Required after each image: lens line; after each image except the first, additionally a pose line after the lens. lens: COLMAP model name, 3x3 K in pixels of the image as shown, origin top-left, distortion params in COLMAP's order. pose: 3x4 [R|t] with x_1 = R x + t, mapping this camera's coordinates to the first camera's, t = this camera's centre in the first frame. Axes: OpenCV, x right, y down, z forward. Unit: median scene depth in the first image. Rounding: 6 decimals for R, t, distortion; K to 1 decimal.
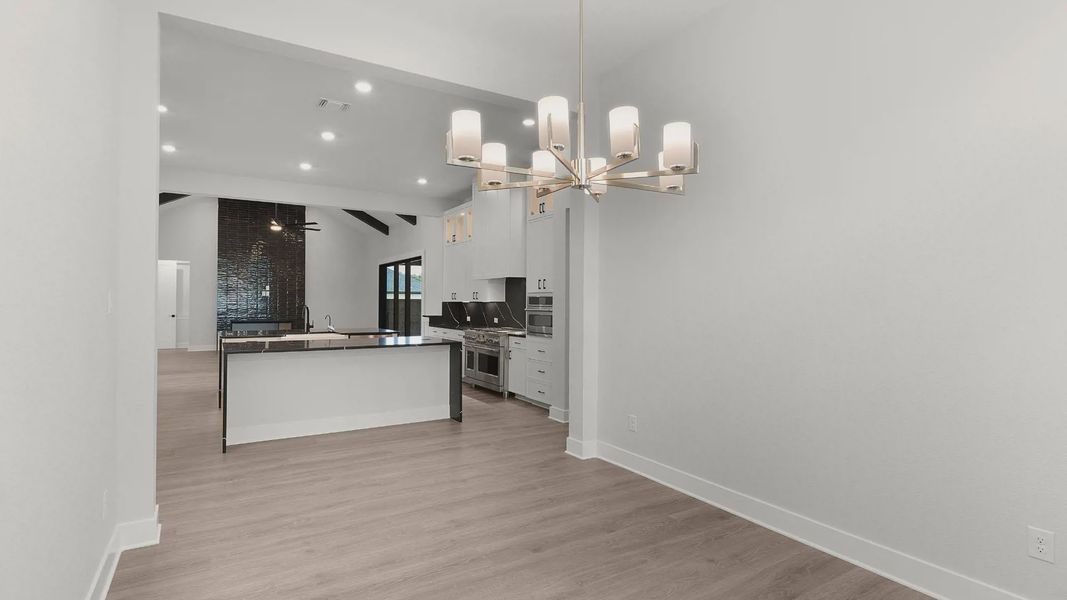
lens RADIAL K [[523.9, 0, 524.4], [0, 523.9, 303.5], [0, 0, 1]] dist [0.001764, 0.000090]
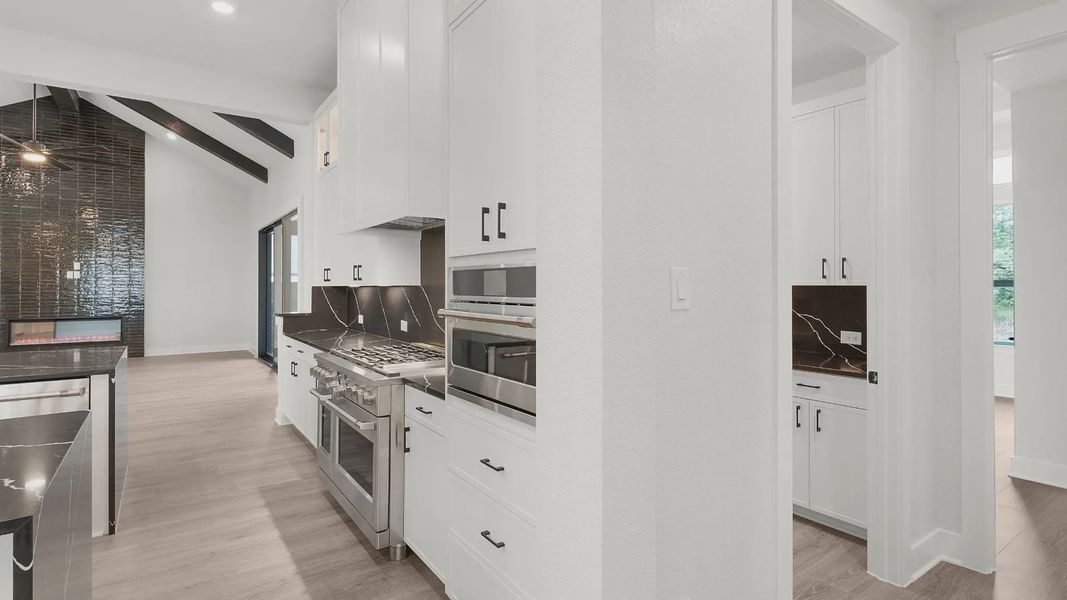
lens RADIAL K [[523.9, 0, 524.4], [0, 523.9, 303.5], [0, 0, 1]] dist [0.001764, 0.000090]
pose [[0.998113, -0.007971, 0.060882, 0.029533], [0.005986, 0.999446, 0.032724, -0.002761], [-0.061109, -0.032298, 0.997608, 0.649597]]
